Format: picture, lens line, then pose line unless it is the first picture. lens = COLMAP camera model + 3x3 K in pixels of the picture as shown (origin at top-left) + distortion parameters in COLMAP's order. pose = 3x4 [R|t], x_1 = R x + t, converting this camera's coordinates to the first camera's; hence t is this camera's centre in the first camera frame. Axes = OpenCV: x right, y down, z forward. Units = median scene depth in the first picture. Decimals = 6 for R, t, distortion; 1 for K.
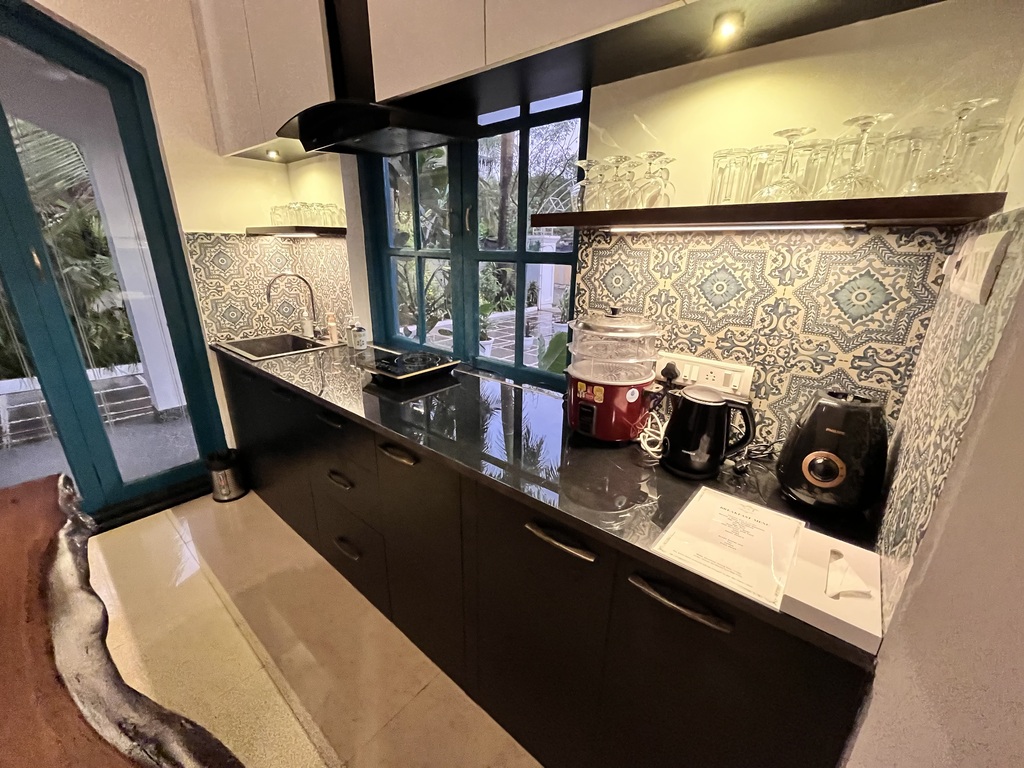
lens RADIAL K [[411.8, 0, 512.1], [0, 411.8, 387.1], [0, 0, 1]] dist [-0.008489, 0.000558]
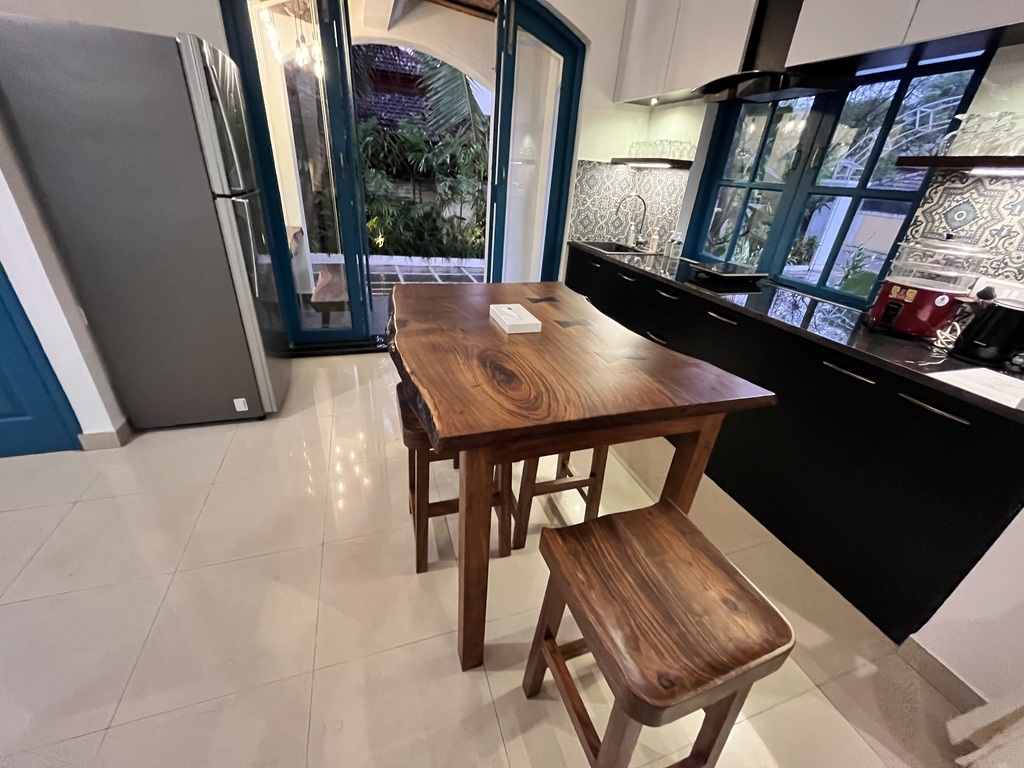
lens RADIAL K [[411.8, 0, 509.8], [0, 411.8, 387.2], [0, 0, 1]] dist [-0.008489, 0.000558]
pose [[0.850944, 0.280830, -0.443880, -0.196671], [-0.220825, 0.958032, 0.182785, 0.294285], [0.476583, -0.057521, 0.877246, -0.709431]]
